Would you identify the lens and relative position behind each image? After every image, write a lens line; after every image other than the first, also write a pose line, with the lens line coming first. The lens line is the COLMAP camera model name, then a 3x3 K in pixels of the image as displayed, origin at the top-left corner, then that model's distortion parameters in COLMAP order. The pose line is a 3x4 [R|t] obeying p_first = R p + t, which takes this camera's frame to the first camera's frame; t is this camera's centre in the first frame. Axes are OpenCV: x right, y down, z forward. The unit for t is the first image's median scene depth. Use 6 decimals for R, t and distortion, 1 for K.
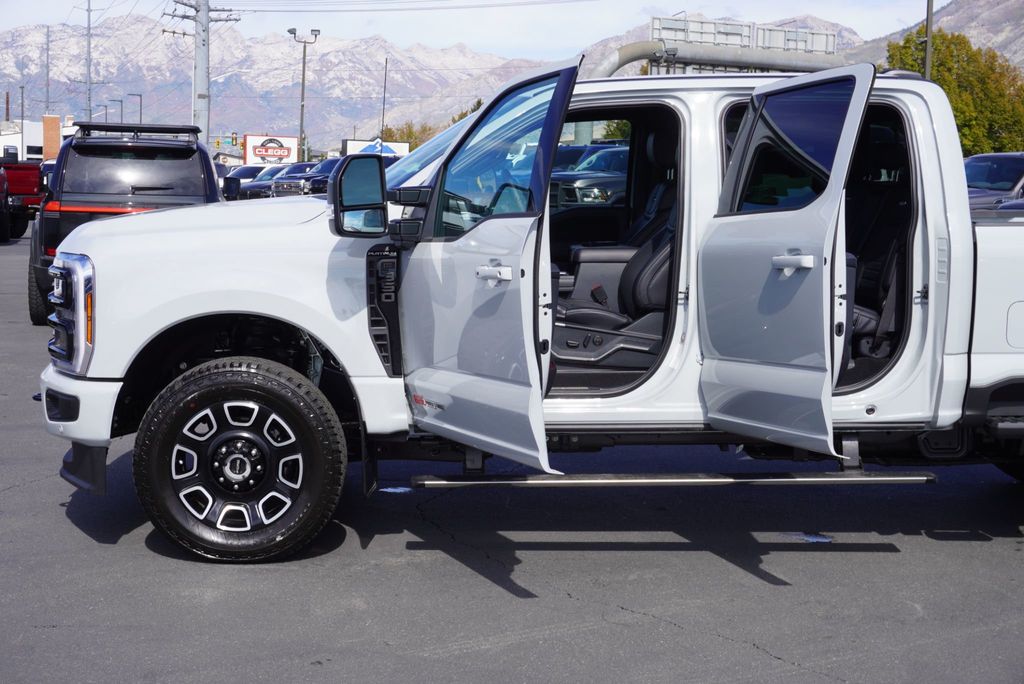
lens RADIAL K [[1521.7, 0, 515.4], [0, 1521.7, 344.8], [0, 0, 1]] dist [0.036227, 0.000000]
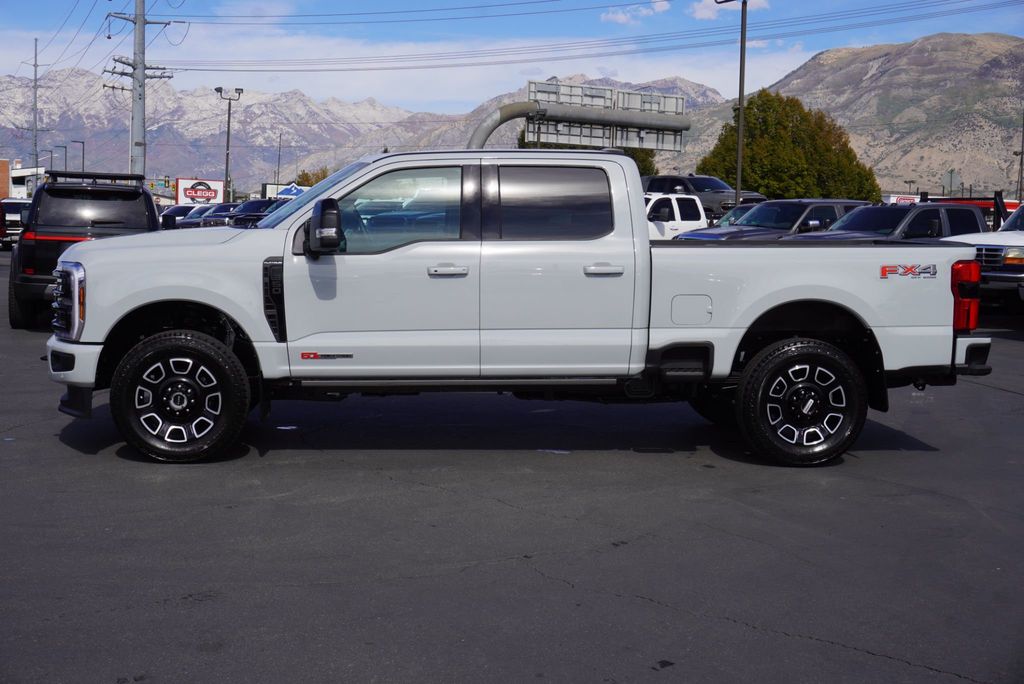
lens RADIAL K [[1350.5, 0, 498.3], [0, 1350.5, 346.9], [0, 0, 1]] dist [0.038745, 0.000000]
pose [[0.998304, 0.000477, 0.058214, 0.057151], [0.000339, 0.999902, -0.014013, 0.041920], [-0.058215, 0.014009, 0.998206, -0.362108]]
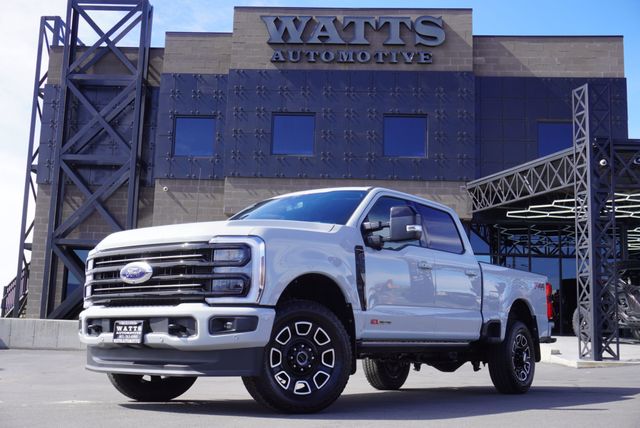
lens RADIAL K [[787.5, 0, 326.7], [0, 787.5, 220.9], [0, 0, 1]] dist [0.009684, 0.000000]
pose [[0.606638, 0.125907, 0.784945, -0.873809], [0.044181, 0.980513, -0.191422, 0.094373], [-0.793750, 0.150804, 0.589254, 0.374094]]
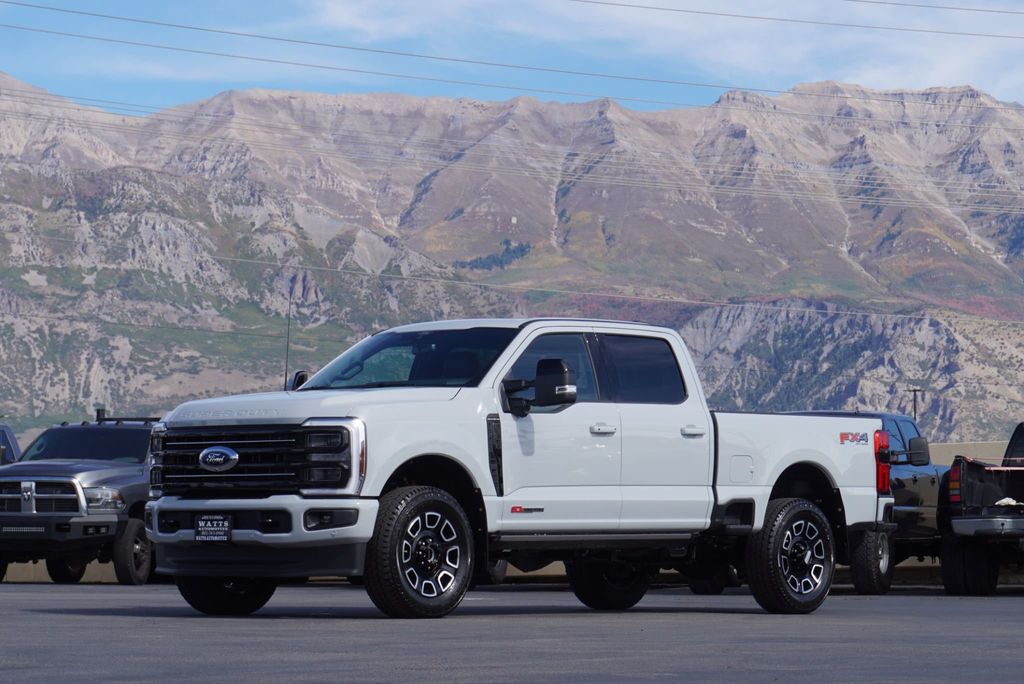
lens RADIAL K [[3051.5, 0, 510.4], [0, 3051.5, 345.5], [0, 0, 1]] dist [0.141271, 0.000000]
pose [[0.676589, 0.041584, 0.735186, -2.245480], [0.052129, 0.993194, -0.104152, 0.182746], [-0.734513, 0.108792, 0.669817, -1.078759]]
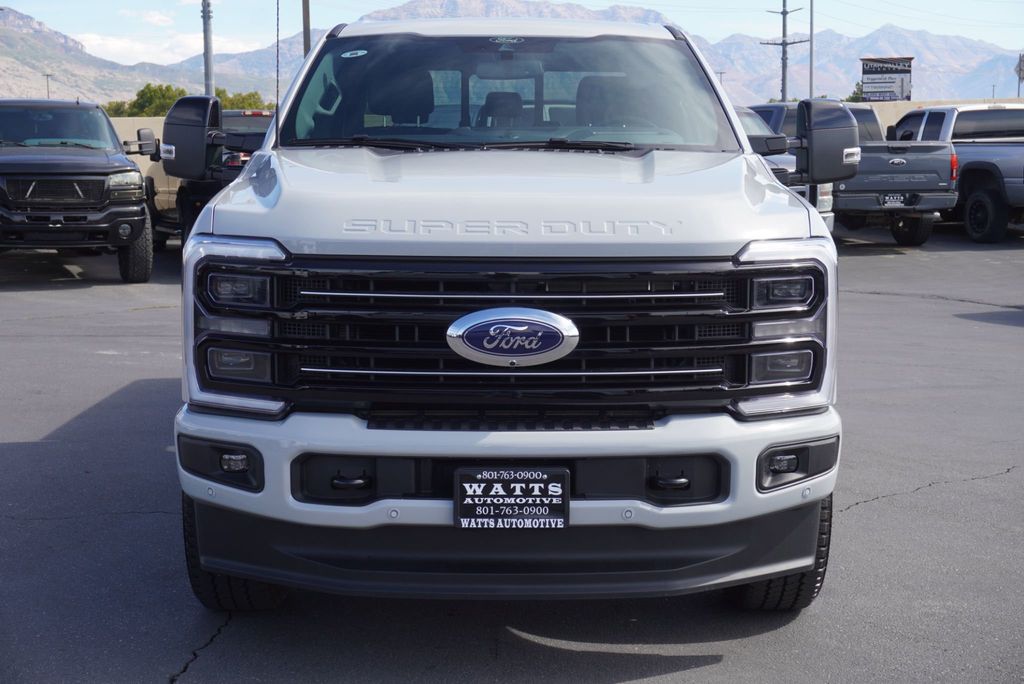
lens RADIAL K [[1608.4, 0, 515.9], [0, 1608.4, 336.9], [0, 0, 1]] dist [-0.044872, 0.000000]
pose [[0.019474, -0.131611, 0.991110, -0.949746], [0.064456, 0.989401, 0.130118, -0.108517], [-0.997731, 0.061349, 0.027751, 1.042329]]
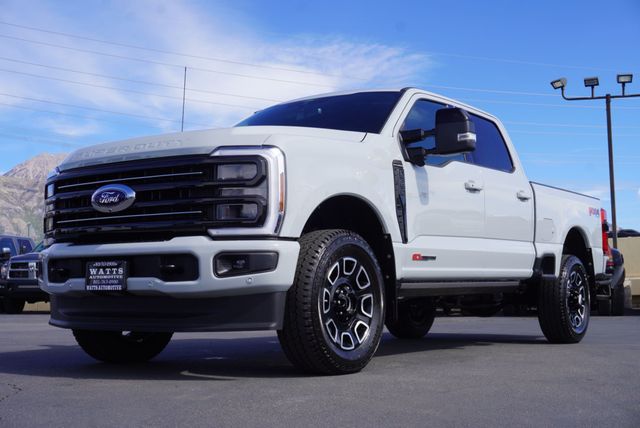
lens RADIAL K [[872.8, 0, 322.8], [0, 872.8, 213.2], [0, 0, 1]] dist [0.028973, 0.000000]
pose [[0.589881, 0.059375, 0.805305, -0.796159], [0.064701, 0.990611, -0.120431, 0.086638], [-0.804894, 0.123144, 0.580501, 0.497708]]
